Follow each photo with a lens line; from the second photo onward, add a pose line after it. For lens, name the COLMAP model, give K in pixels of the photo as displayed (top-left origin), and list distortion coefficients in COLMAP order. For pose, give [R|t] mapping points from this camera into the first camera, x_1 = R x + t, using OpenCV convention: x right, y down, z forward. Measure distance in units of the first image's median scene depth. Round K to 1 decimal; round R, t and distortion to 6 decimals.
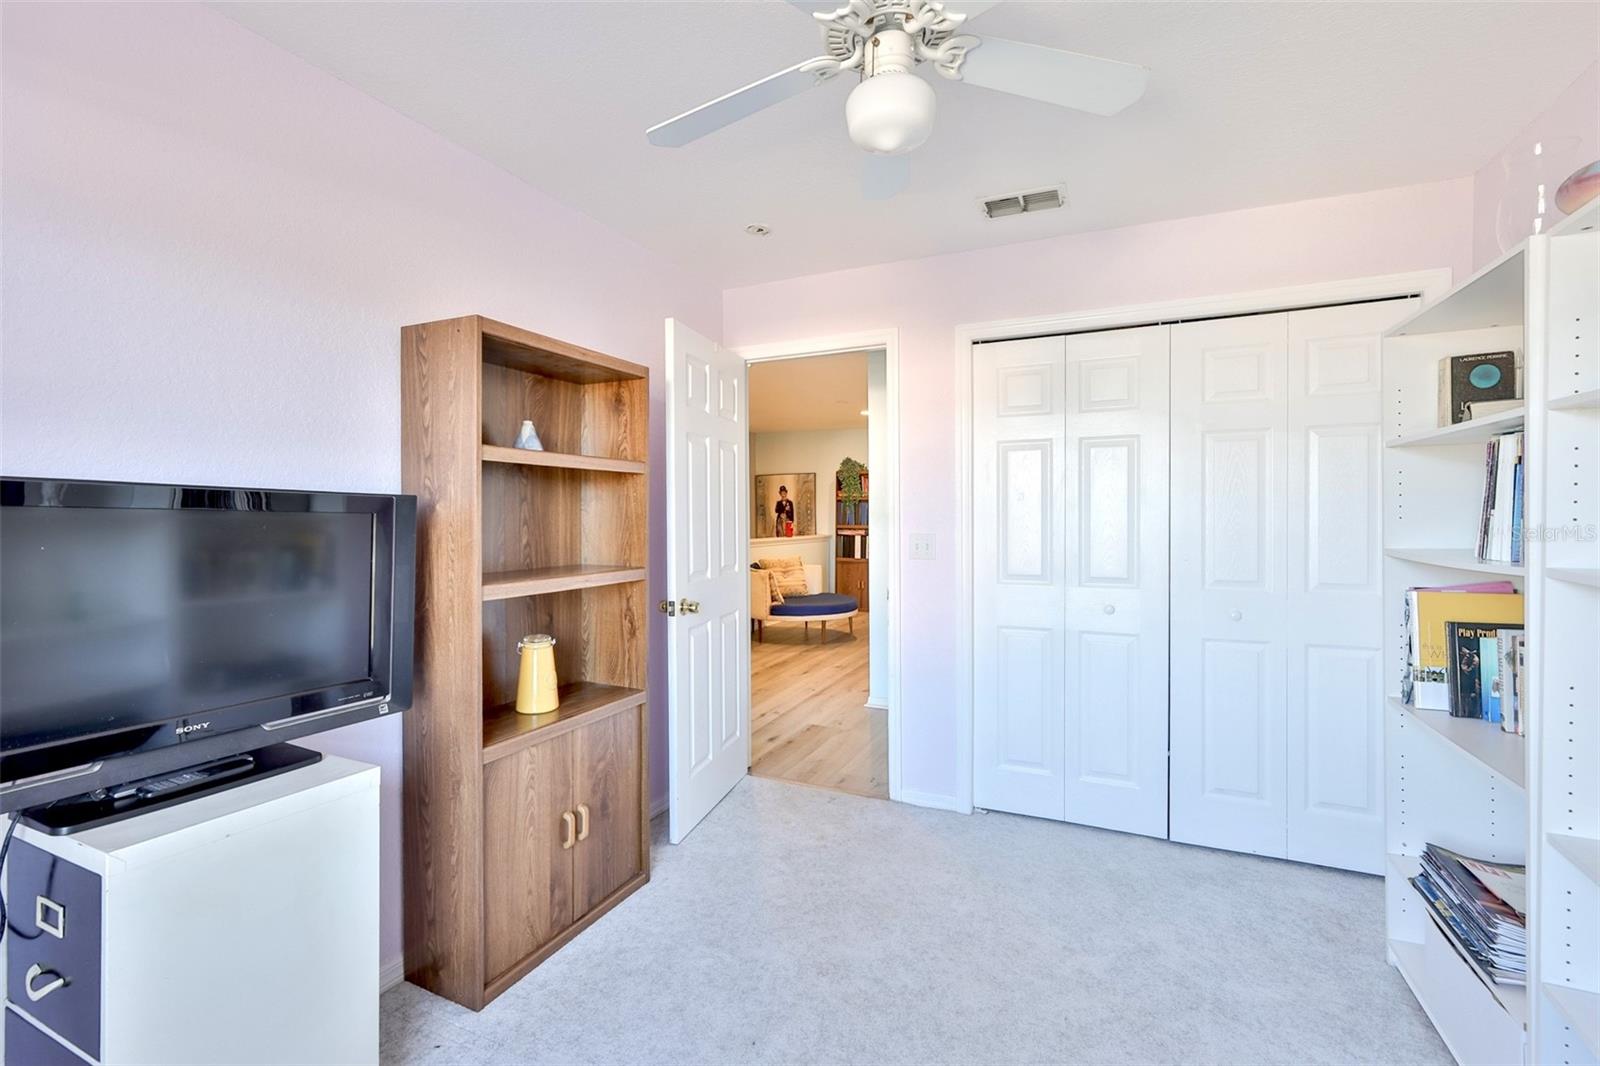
lens RADIAL K [[691.3, 0, 802.6], [0, 691.3, 527.3], [0, 0, 1]] dist [0.000203, -0.000158]
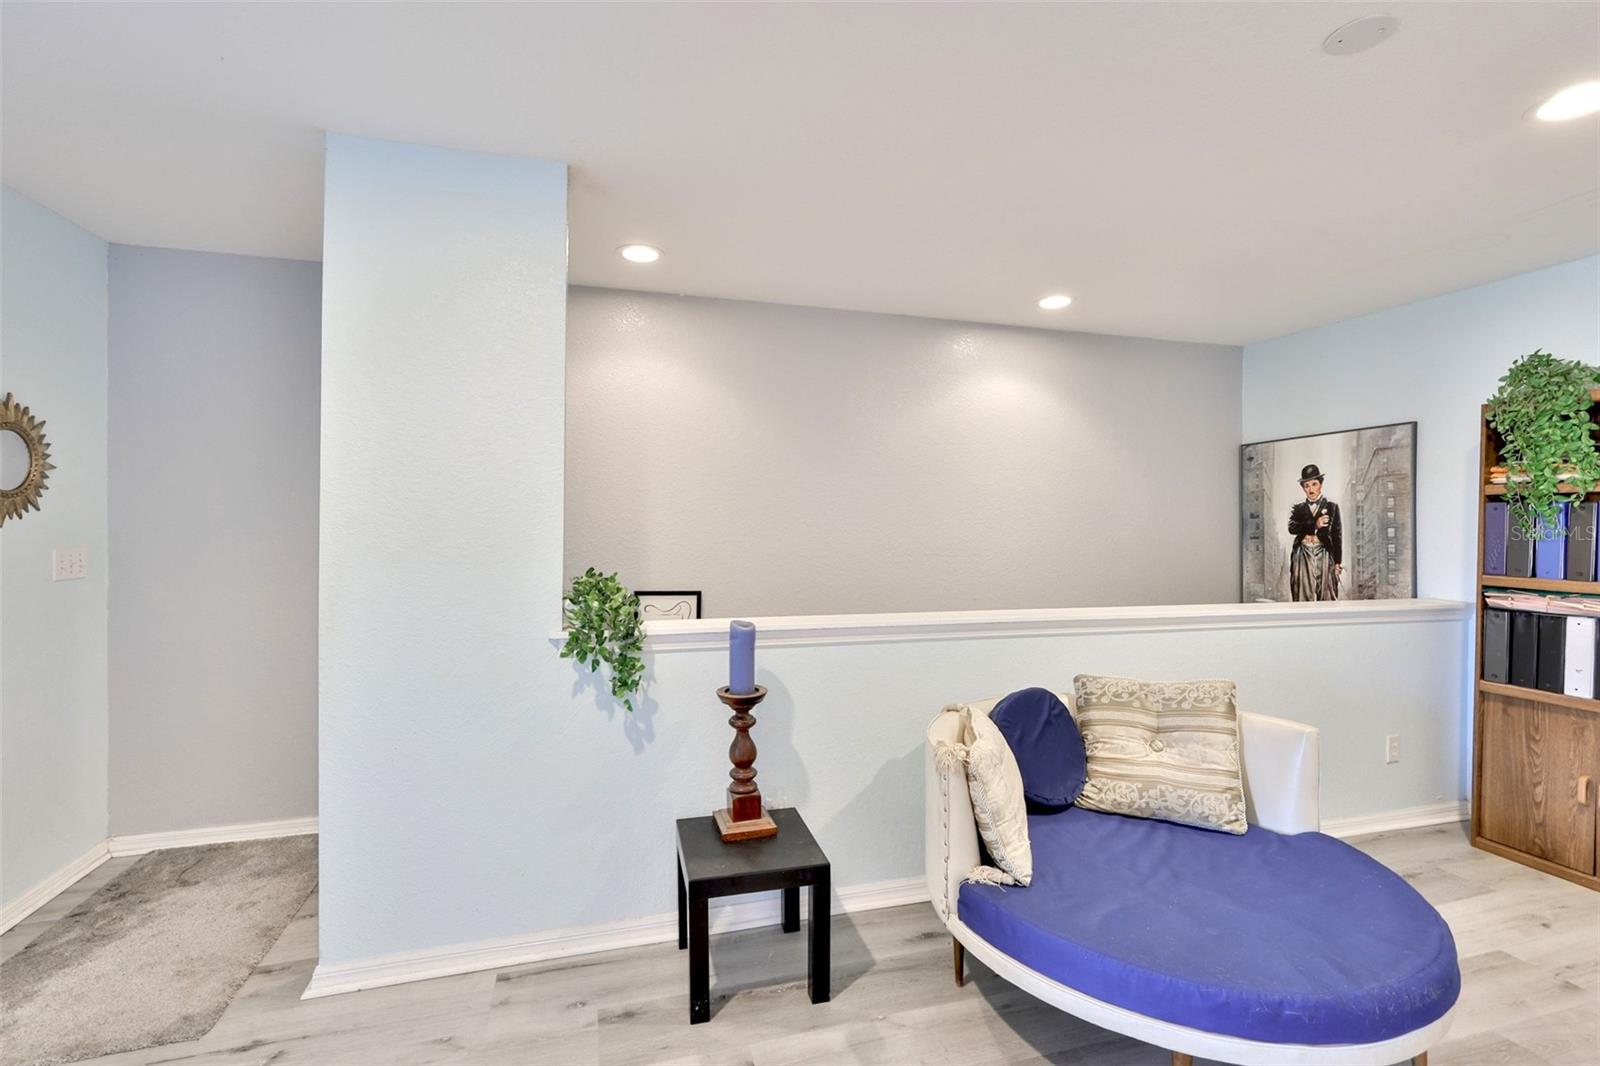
lens RADIAL K [[697.5, 0, 800.0], [0, 697.5, 533.0], [0, 0, 1]] dist [0.000674, 0.000048]
pose [[0.657377, 0.011857, -0.753468, 0.081389], [-0.022779, 0.999732, -0.004141, -0.013733], [0.753217, 0.019886, 0.657471, 0.542866]]
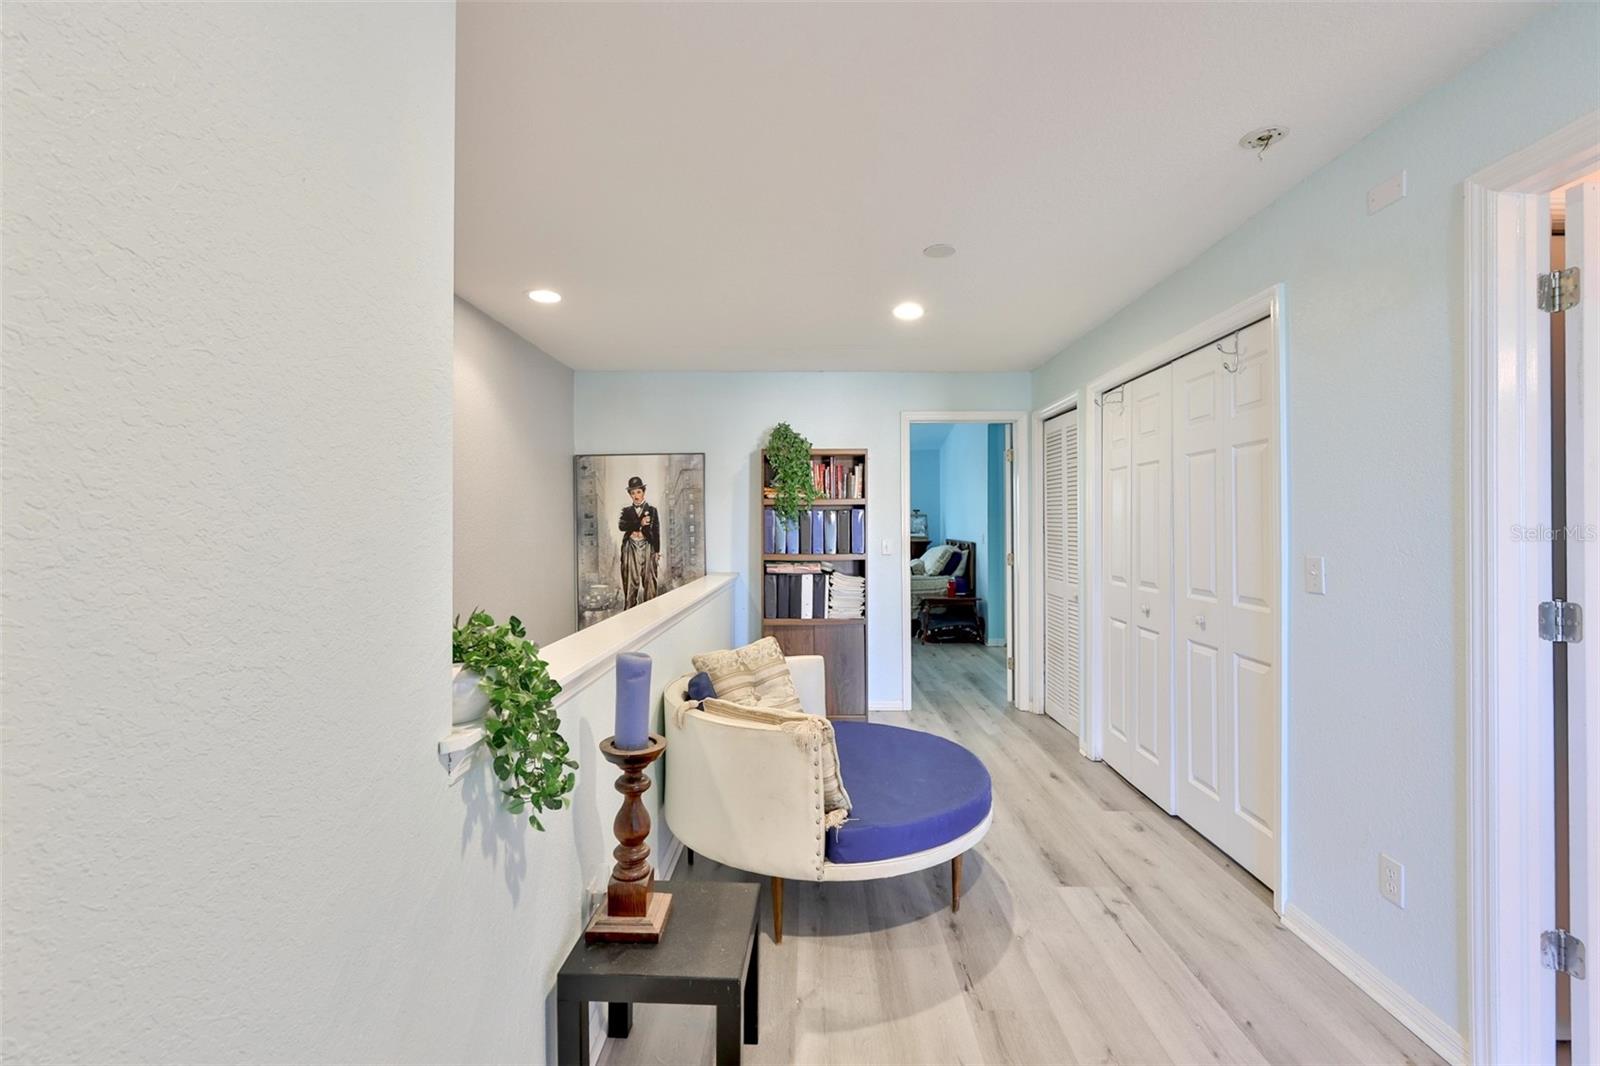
lens RADIAL K [[697.5, 0, 800.0], [0, 697.5, 533.0], [0, 0, 1]] dist [0.000674, 0.000048]
pose [[0.913621, -0.003461, 0.406552, -0.129501], [0.011144, 0.999801, -0.016530, -0.009818], [-0.406414, 0.019633, 0.913478, 0.506211]]
